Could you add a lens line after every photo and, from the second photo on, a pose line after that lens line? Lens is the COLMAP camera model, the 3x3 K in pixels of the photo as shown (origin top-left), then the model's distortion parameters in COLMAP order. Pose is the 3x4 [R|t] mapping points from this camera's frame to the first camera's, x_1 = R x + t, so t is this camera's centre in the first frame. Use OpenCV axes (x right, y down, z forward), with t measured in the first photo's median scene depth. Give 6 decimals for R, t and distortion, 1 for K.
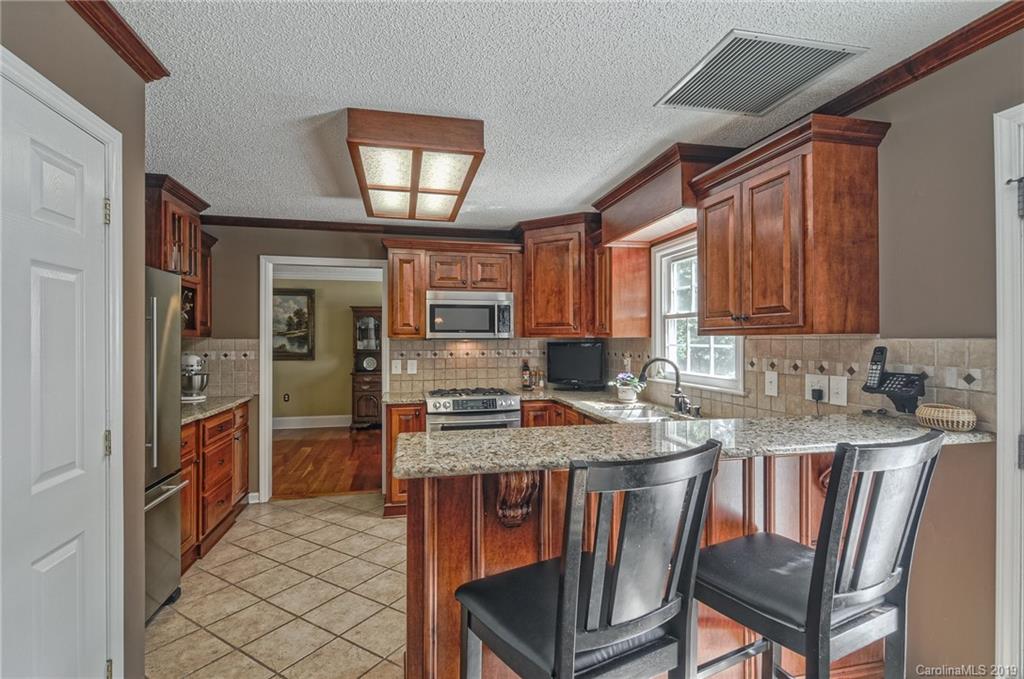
lens RADIAL K [[492.7, 0, 510.5], [0, 492.7, 339.0], [0, 0, 1]] dist [0.008695, -0.004996]
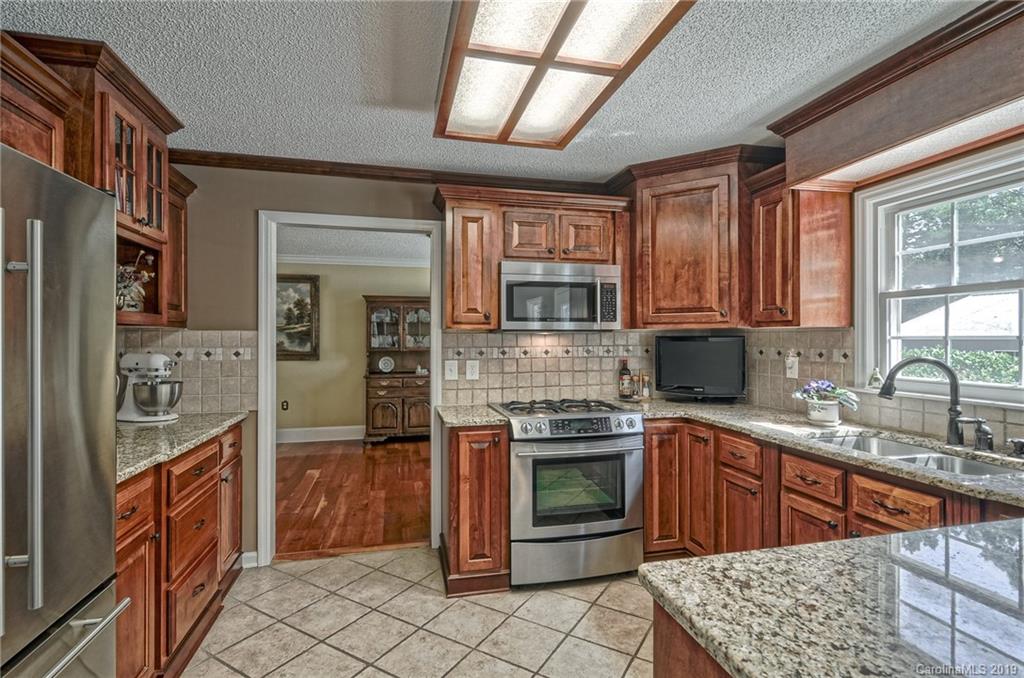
lens RADIAL K [[492.7, 0, 517.3], [0, 492.7, 338.3], [0, 0, 1]] dist [0.008695, -0.004996]
pose [[0.999562, 0.000046, 0.029601, -0.194846], [-0.000044, 1.000000, -0.000073, 0.012603], [-0.029601, 0.000072, 0.999562, 0.349621]]
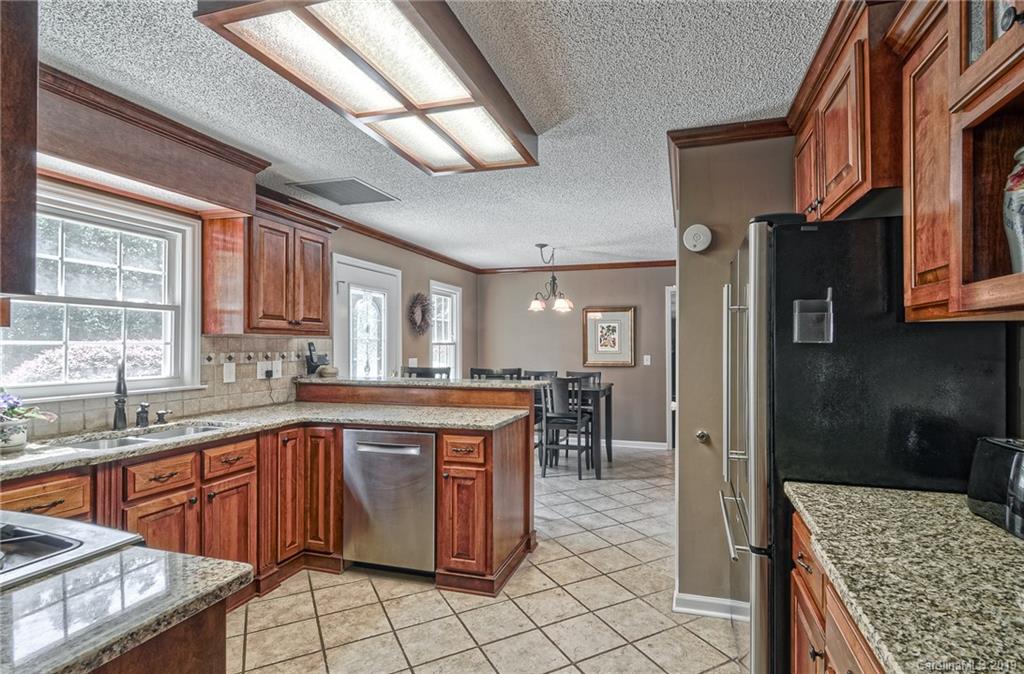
lens RADIAL K [[492.7, 0, 520.8], [0, 492.7, 346.3], [0, 0, 1]] dist [0.008695, -0.004996]
pose [[-0.854999, -0.006310, 0.518592, -0.509509], [-0.007354, 0.999973, 0.000042, 0.012359], [-0.518578, -0.003777, -0.855022, 1.146884]]
